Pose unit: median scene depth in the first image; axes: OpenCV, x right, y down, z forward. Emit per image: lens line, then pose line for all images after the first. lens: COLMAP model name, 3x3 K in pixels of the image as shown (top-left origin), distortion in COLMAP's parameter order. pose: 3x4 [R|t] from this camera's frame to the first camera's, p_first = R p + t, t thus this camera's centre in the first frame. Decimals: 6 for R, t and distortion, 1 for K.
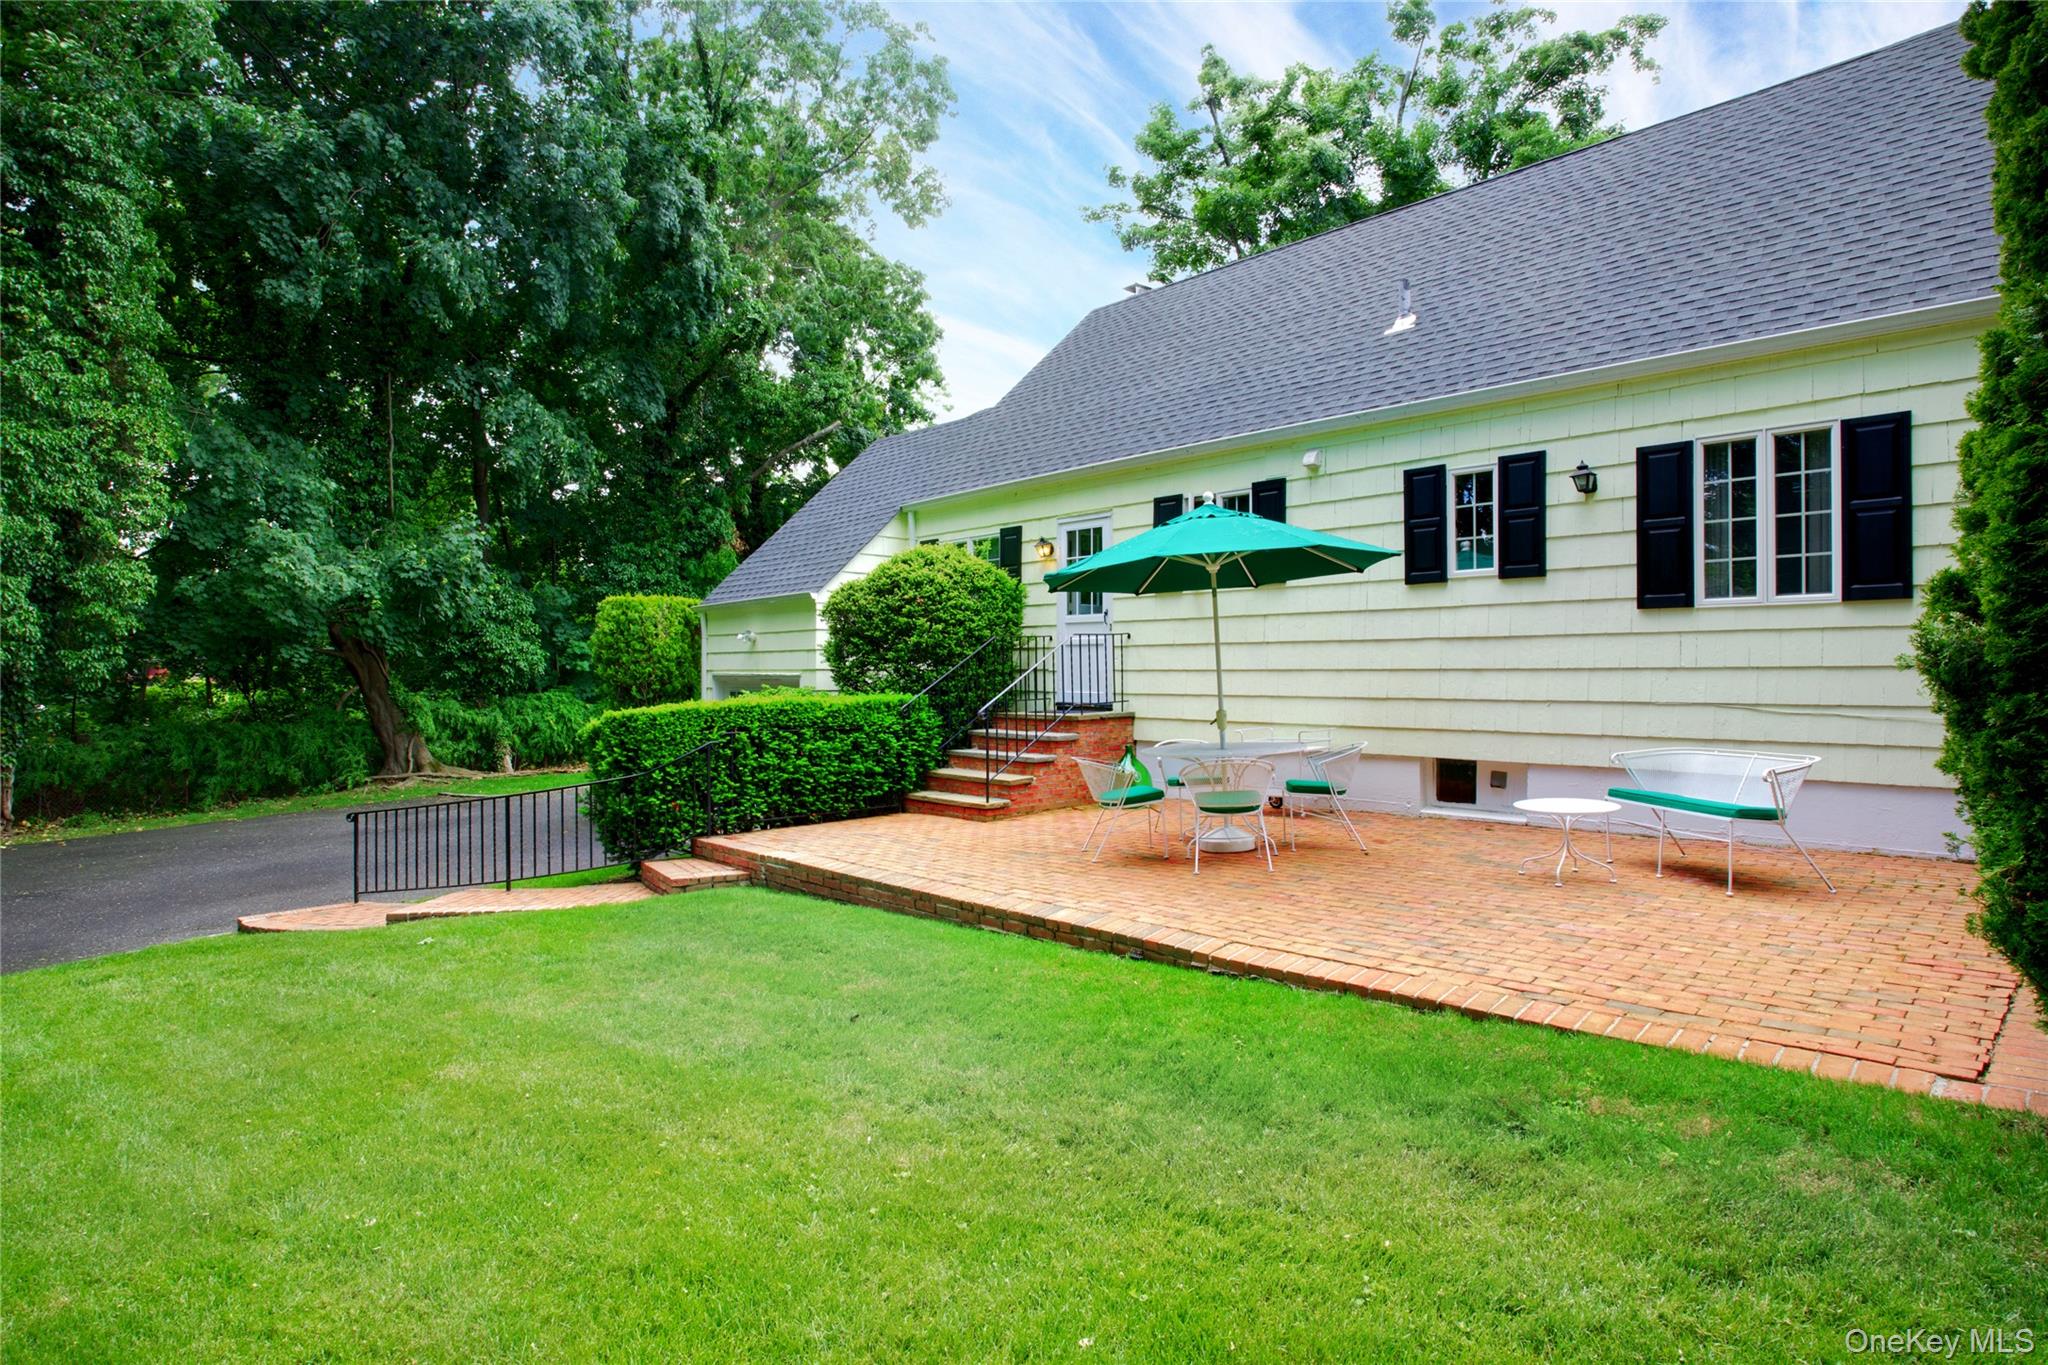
lens RADIAL K [[1015.6, 0, 1024.0], [0, 1015.6, 682.5], [0, 0, 1]] dist [-0.019427, 0.000348]
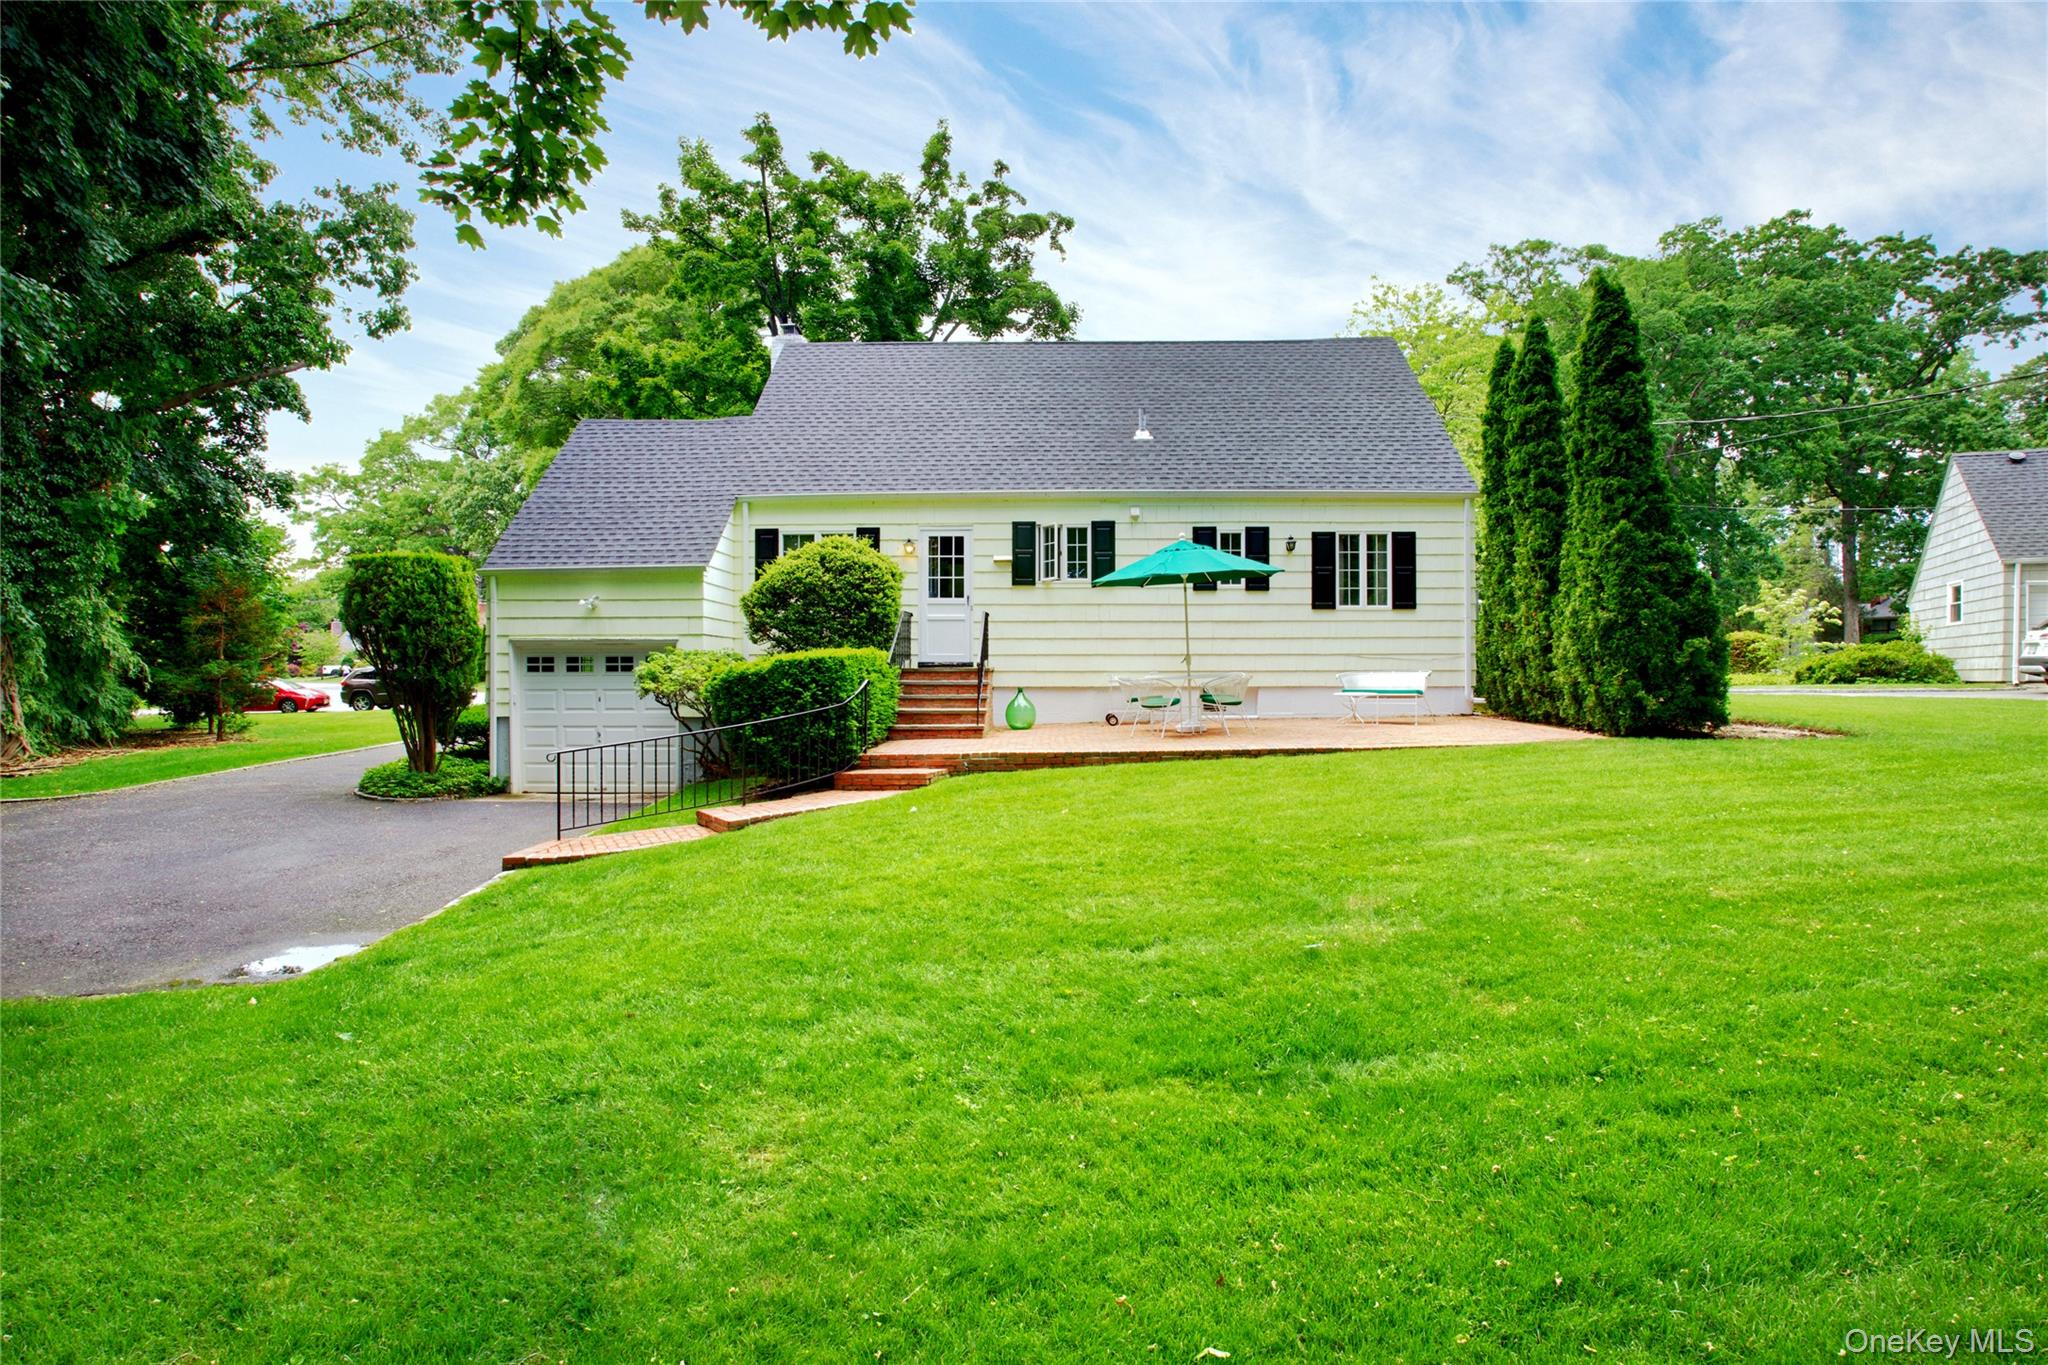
lens RADIAL K [[1015.6, 0, 1024.0], [0, 1015.6, 682.5], [0, 0, 1]] dist [-0.019427, 0.000348]
pose [[0.718205, -0.003982, 0.695821, -1.052719], [0.008338, 0.999961, -0.002884, 0.065659], [-0.695782, 0.007873, 0.718210, -0.072183]]
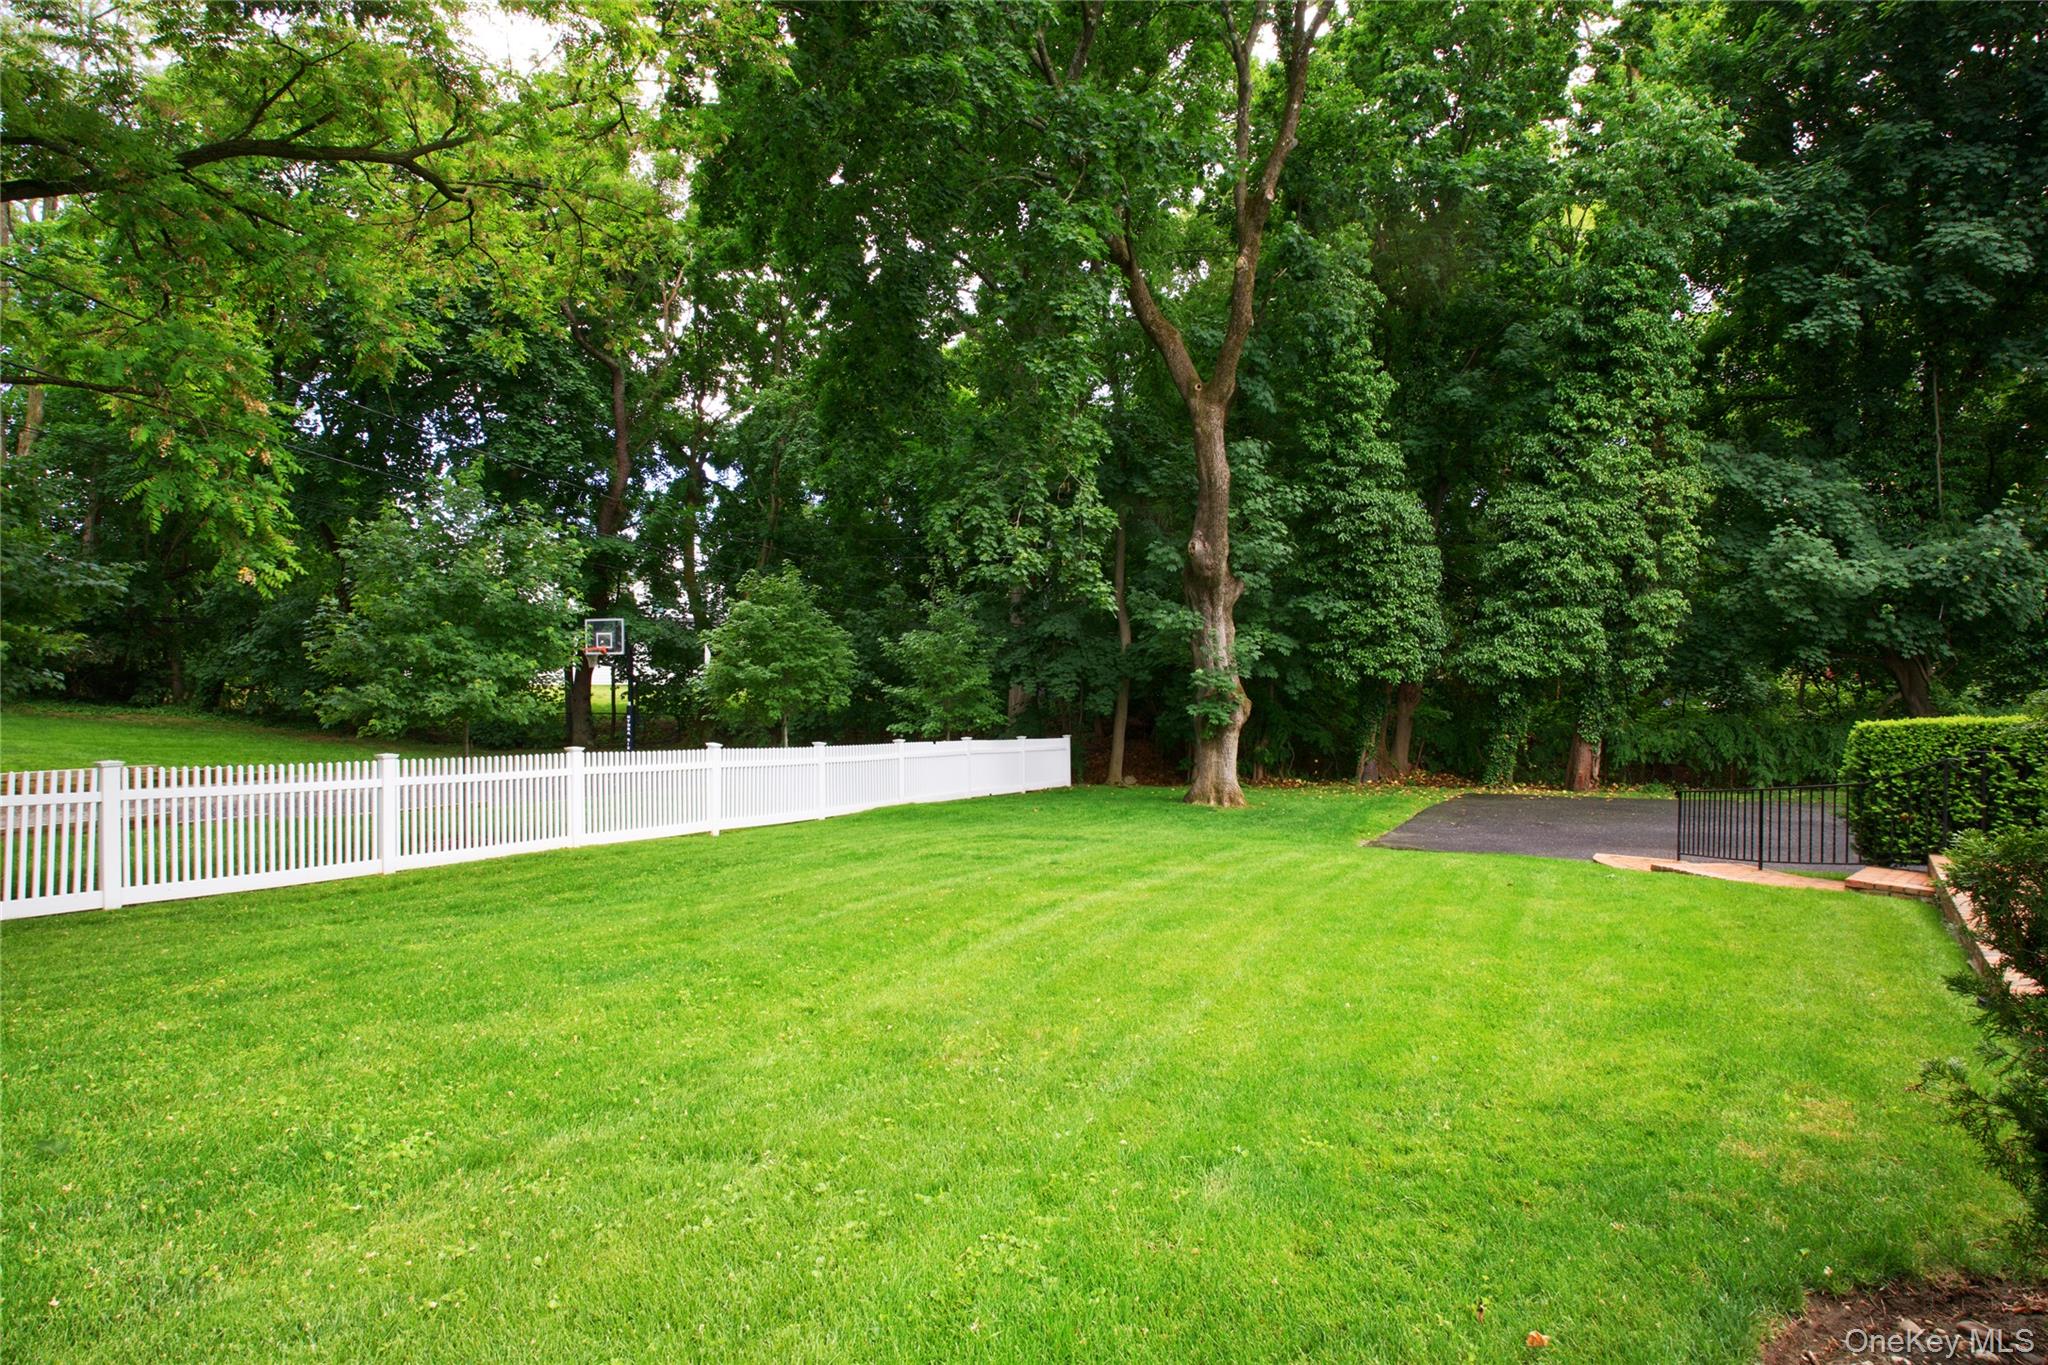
lens RADIAL K [[1015.6, 0, 1024.0], [0, 1015.6, 682.5], [0, 0, 1]] dist [-0.019427, 0.000348]
pose [[0.149204, 0.010659, -0.988749, 0.503097], [-0.004851, 0.999938, 0.010048, -0.020133], [0.988794, 0.003297, 0.149247, -0.030353]]
